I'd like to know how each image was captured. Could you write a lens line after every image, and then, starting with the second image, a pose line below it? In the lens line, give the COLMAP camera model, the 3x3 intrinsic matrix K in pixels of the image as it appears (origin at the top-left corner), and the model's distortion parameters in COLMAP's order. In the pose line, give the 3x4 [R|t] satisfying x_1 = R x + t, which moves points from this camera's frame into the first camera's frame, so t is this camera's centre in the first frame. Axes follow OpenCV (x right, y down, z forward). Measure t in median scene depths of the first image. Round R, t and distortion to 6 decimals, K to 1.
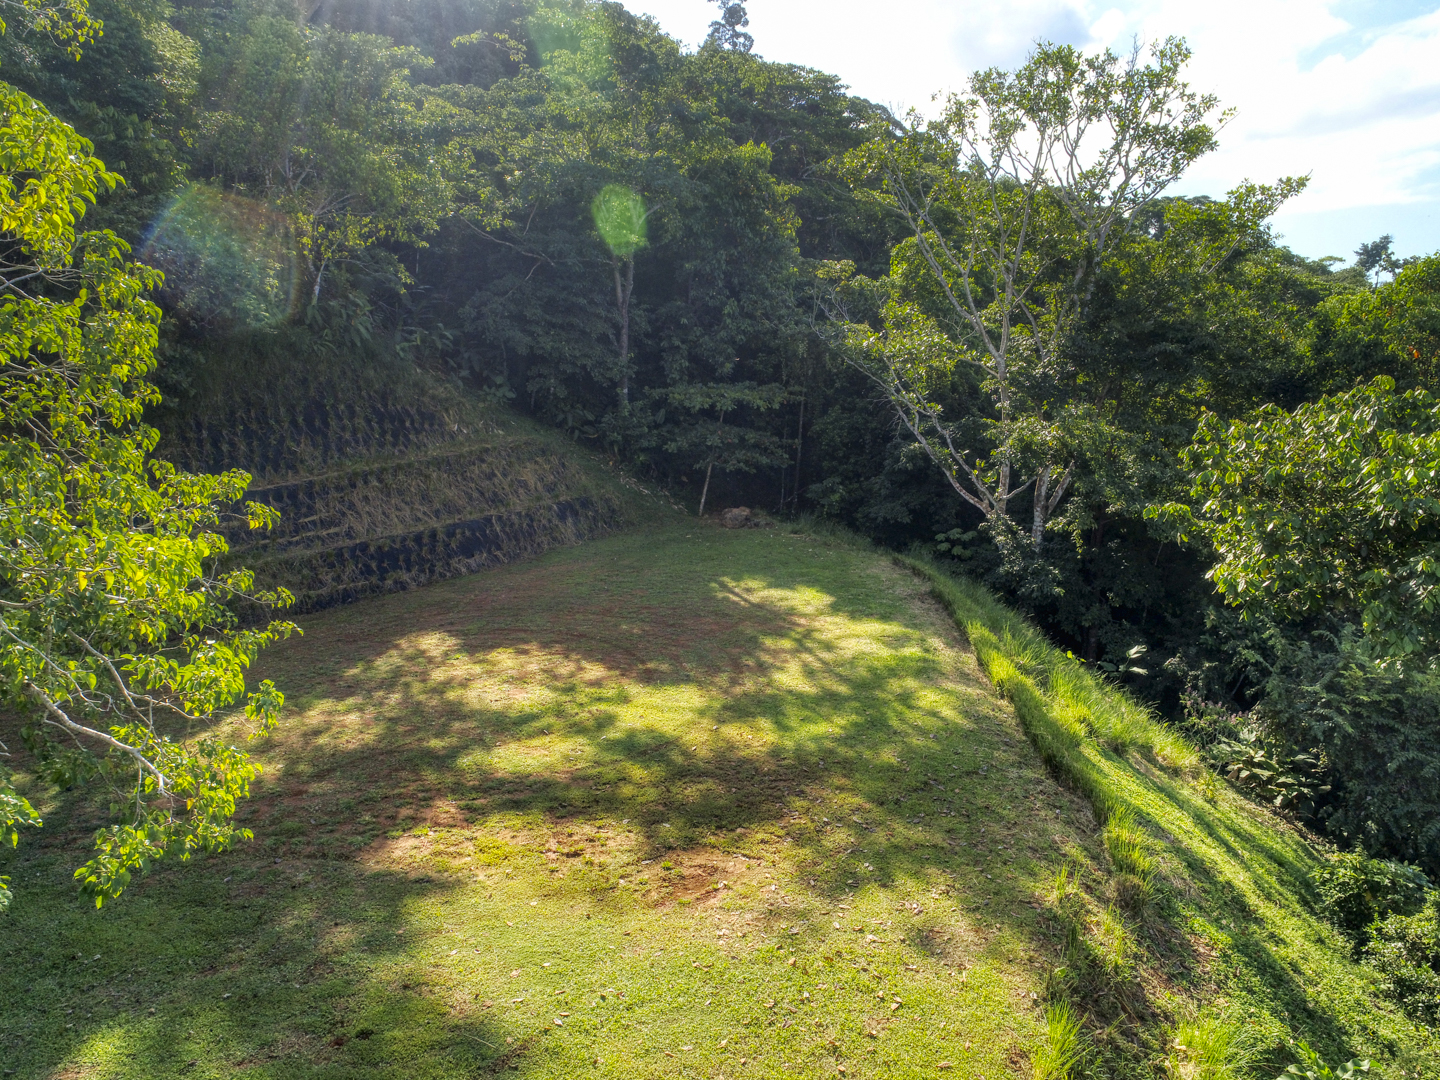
lens RADIAL K [[1107.6, 0, 715.7], [0, 1107.6, 531.2], [0, 0, 1]] dist [0.003887, -0.001708]
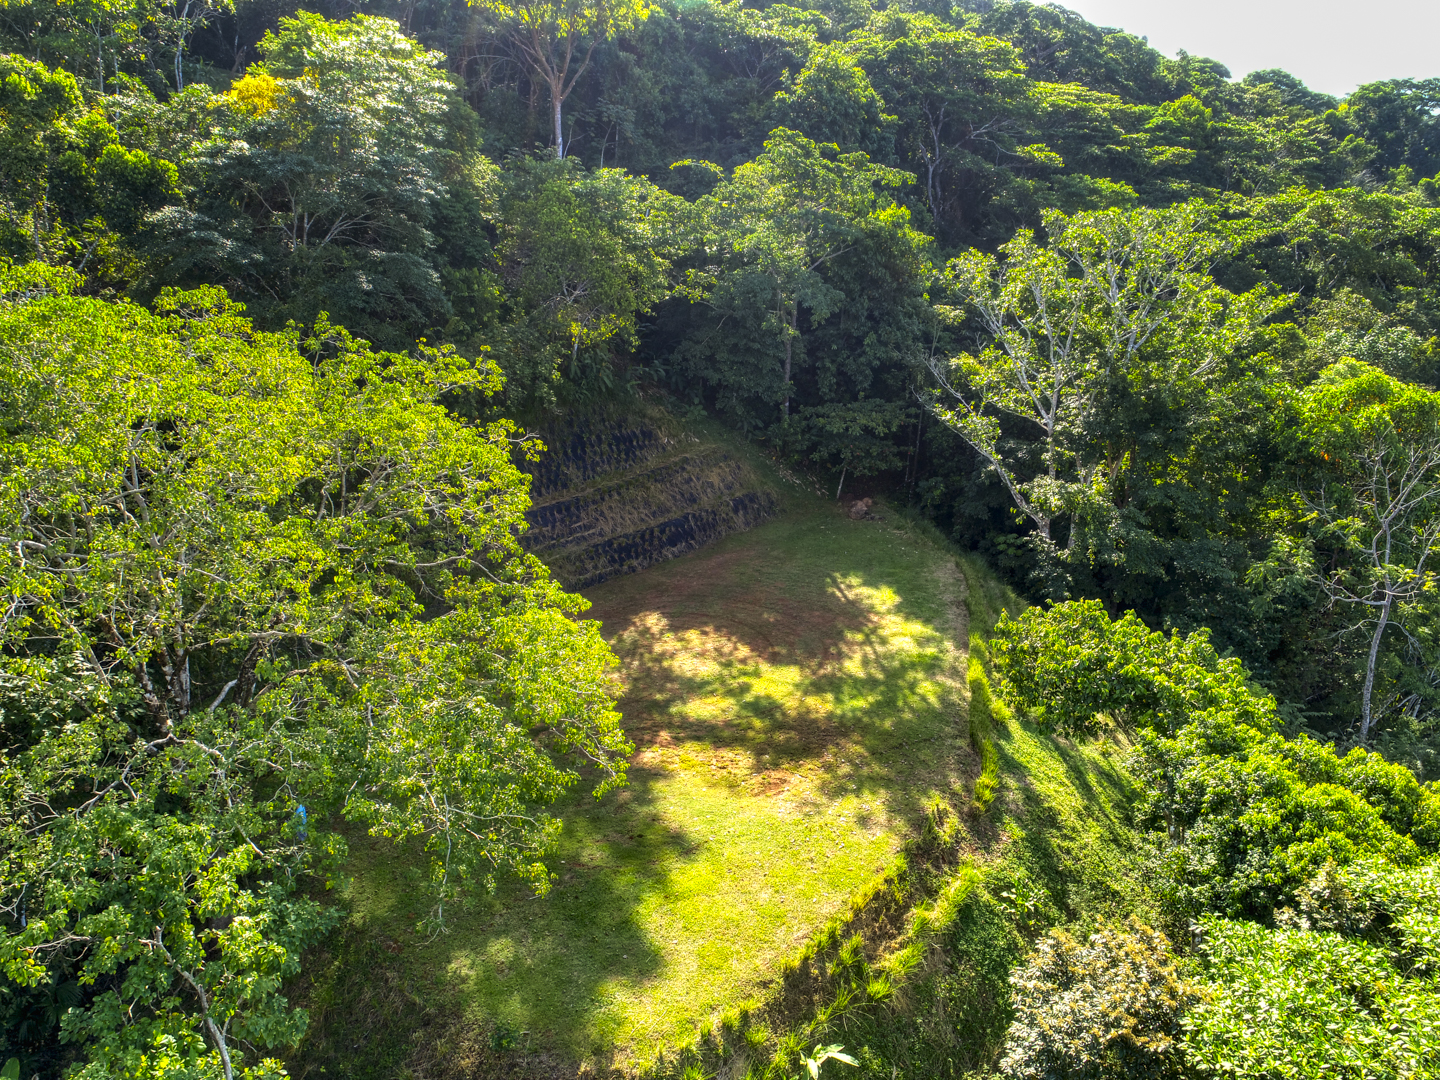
lens RADIAL K [[1107.6, 0, 719.9], [0, 1107.6, 546.5], [0, 0, 1]] dist [0.003887, -0.001708]
pose [[0.985186, 0.060900, -0.160309, 0.125307], [-0.035197, 0.986725, 0.158539, -0.314987], [0.167836, -0.150548, 0.974252, -0.698026]]
